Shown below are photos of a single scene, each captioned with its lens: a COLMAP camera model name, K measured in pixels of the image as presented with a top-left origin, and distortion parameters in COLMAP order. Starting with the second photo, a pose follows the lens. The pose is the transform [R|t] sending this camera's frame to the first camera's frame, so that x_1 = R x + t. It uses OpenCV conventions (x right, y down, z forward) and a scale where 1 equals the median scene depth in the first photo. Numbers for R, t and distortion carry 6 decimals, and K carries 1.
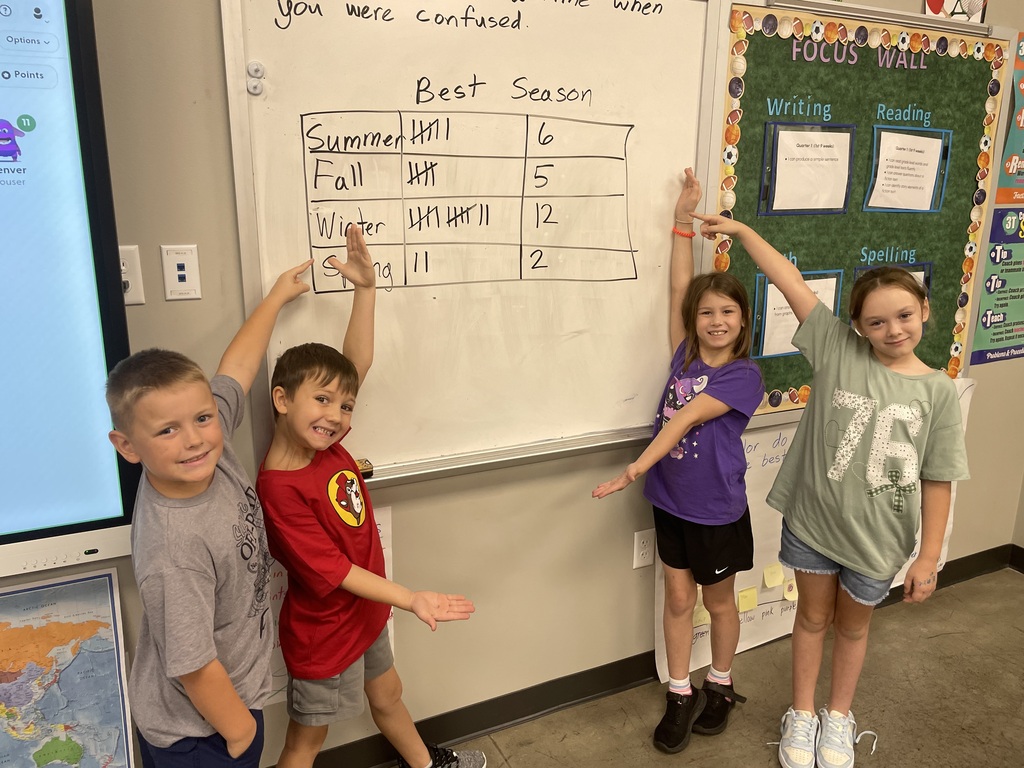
lens RADIAL K [[753.8, 0, 512.0], [0, 753.8, 384.0], [0, 0, 1]] dist [0.078055, -0.087488]
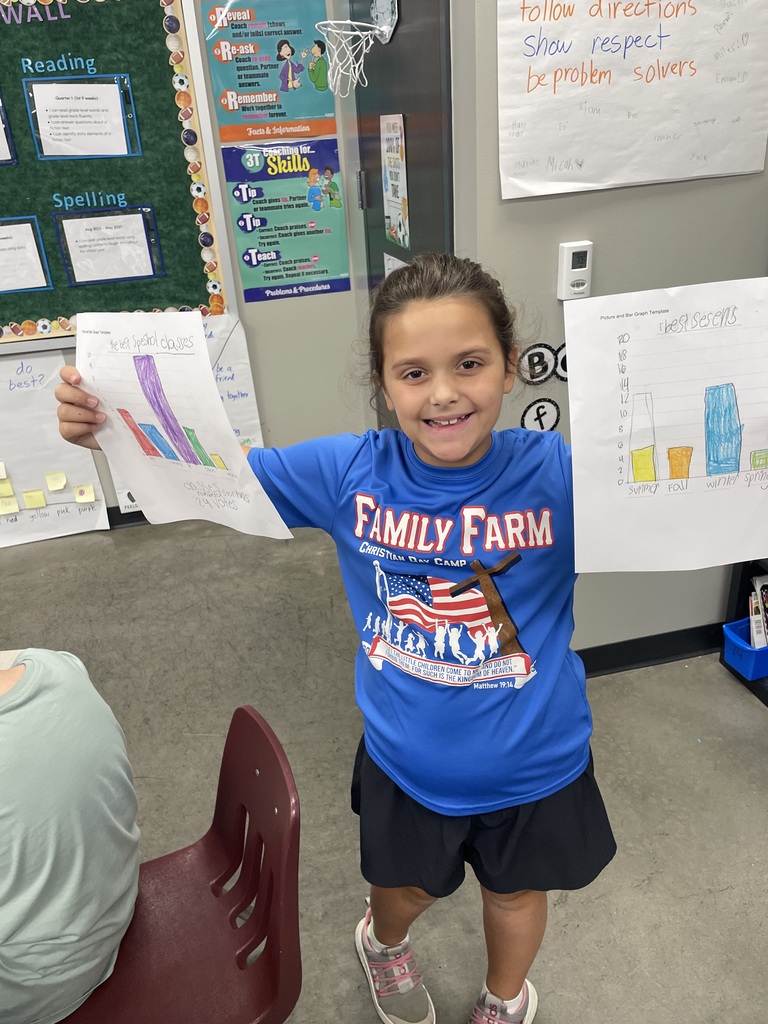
lens RADIAL K [[753.8, 0, 384.0], [0, 753.8, 512.0], [0, 0, 1]] dist [0.078055, -0.087488]
pose [[0.969654, 0.031452, -0.242450, 1.165320], [0.015565, 0.981737, 0.189606, 0.074137], [0.243986, -0.187626, 0.951456, -0.055812]]
